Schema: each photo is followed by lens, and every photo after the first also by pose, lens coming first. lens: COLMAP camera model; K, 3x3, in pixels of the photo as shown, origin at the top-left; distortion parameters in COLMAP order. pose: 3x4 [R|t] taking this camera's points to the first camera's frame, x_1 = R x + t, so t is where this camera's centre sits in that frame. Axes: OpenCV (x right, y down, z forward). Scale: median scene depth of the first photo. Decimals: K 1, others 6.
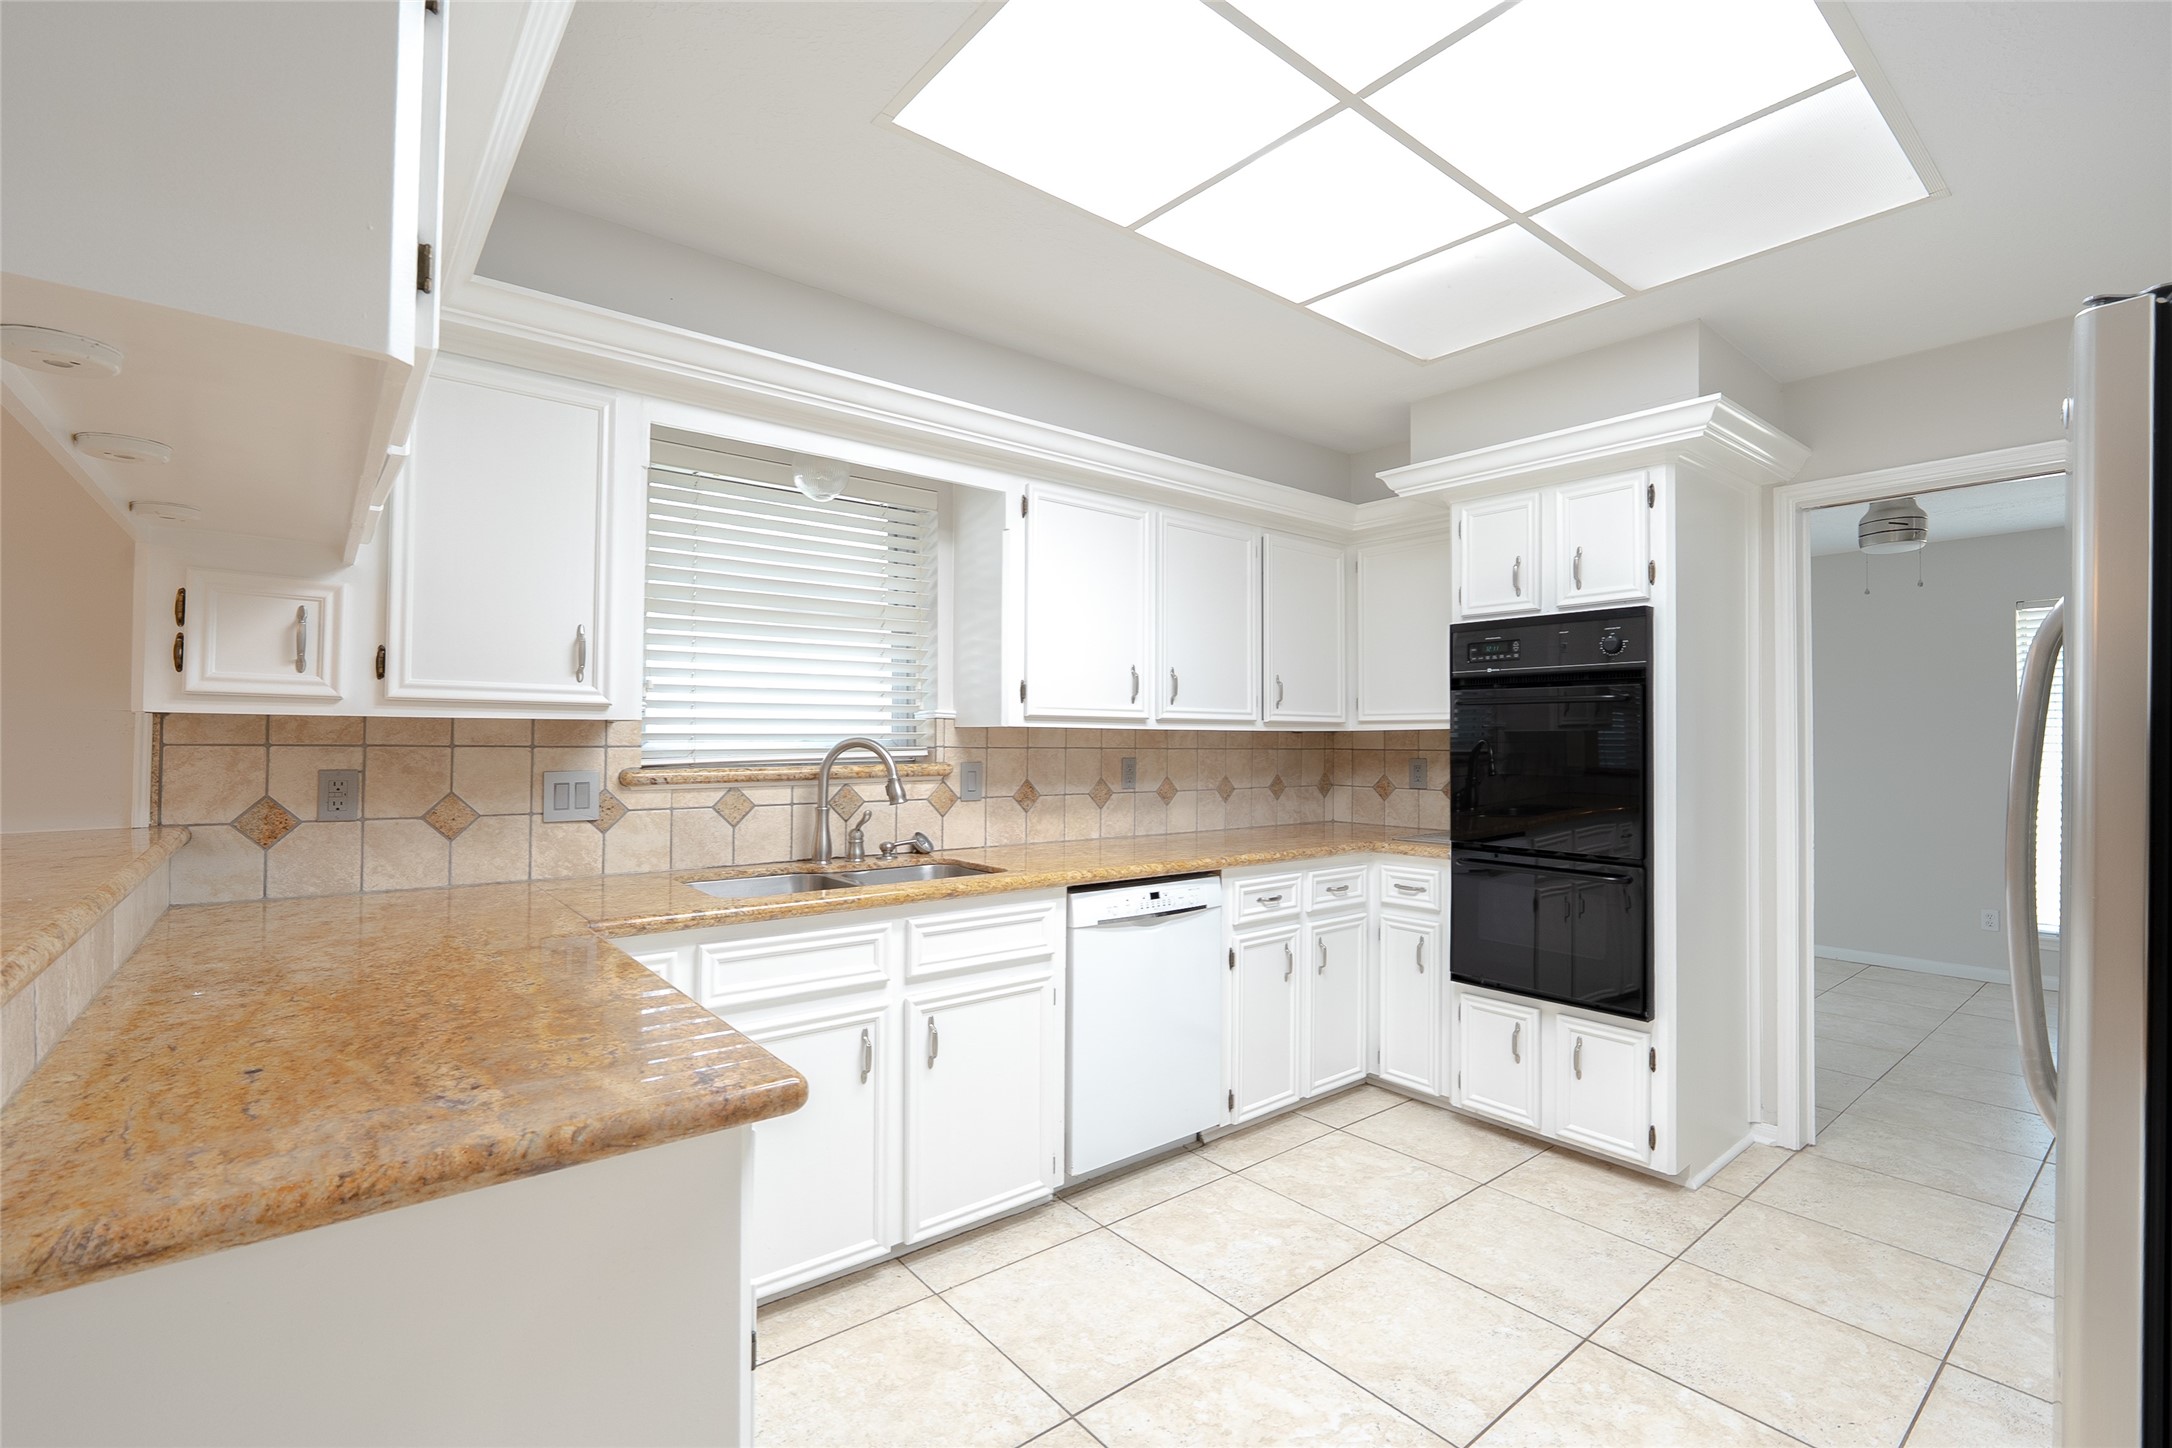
lens RADIAL K [[967.1, 0, 1088.2], [0, 967.1, 717.3], [0, 0, 1]] dist [-0.009193, 0.003317]
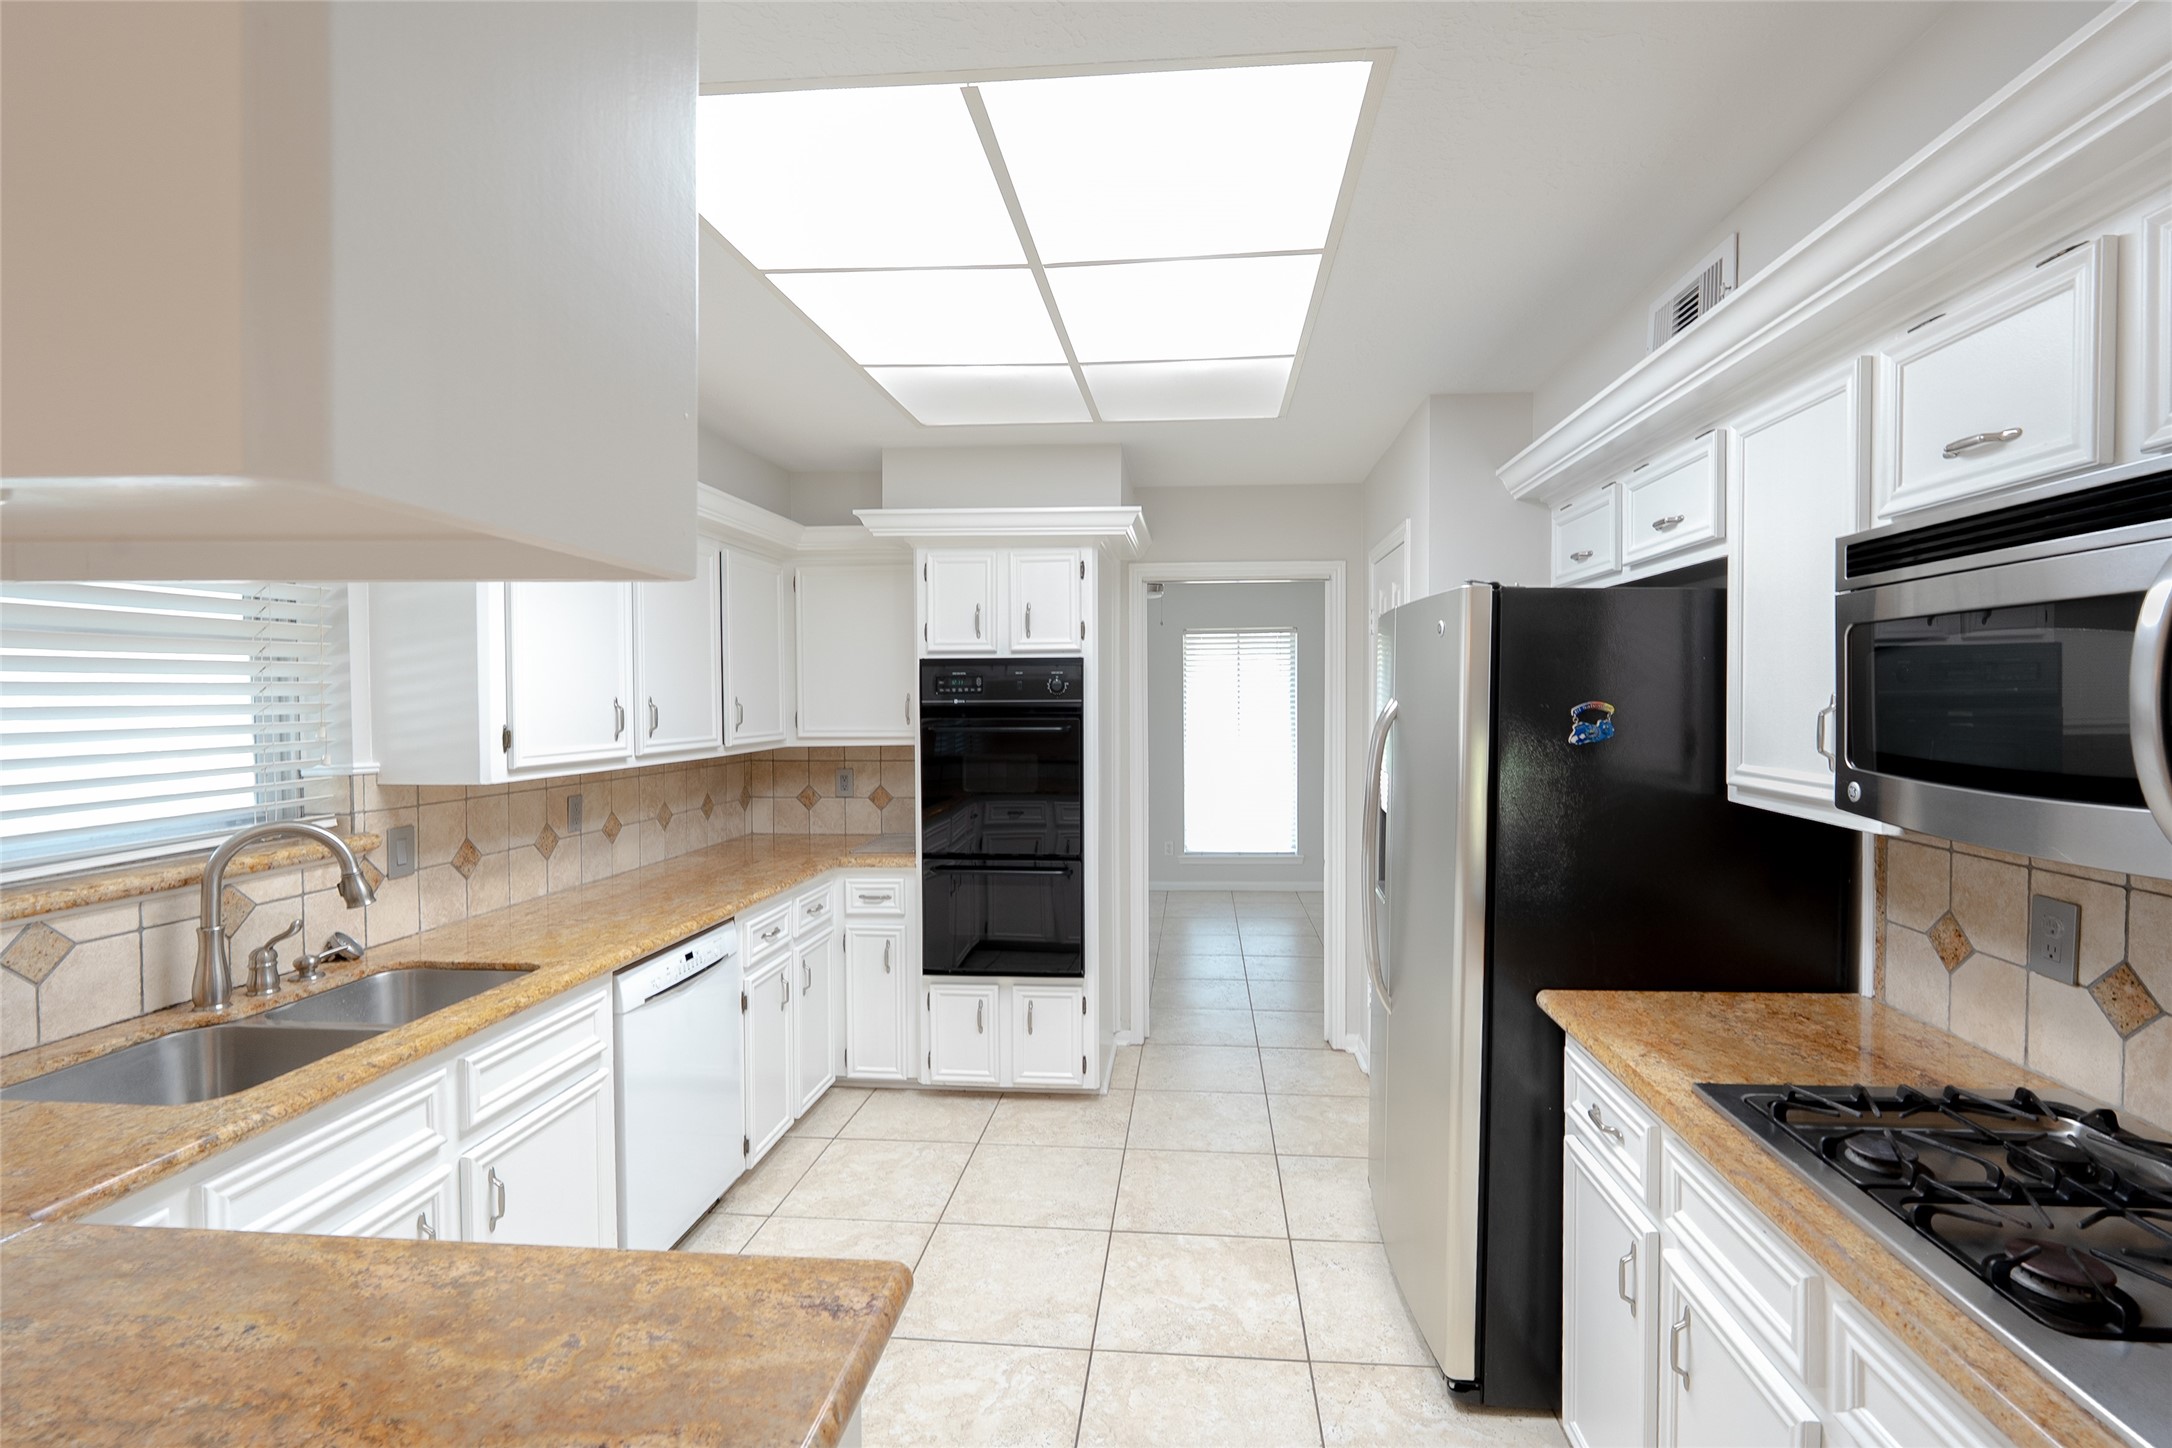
lens RADIAL K [[983.4, 0, 1127.6], [0, 983.4, 707.9], [0, 0, 1]] dist [-0.010436, 0.003364]
pose [[0.686535, -0.017351, 0.726889, -0.299798], [-0.010697, 0.999366, 0.033959, -0.084273], [-0.727018, -0.031090, 0.685914, 0.050522]]
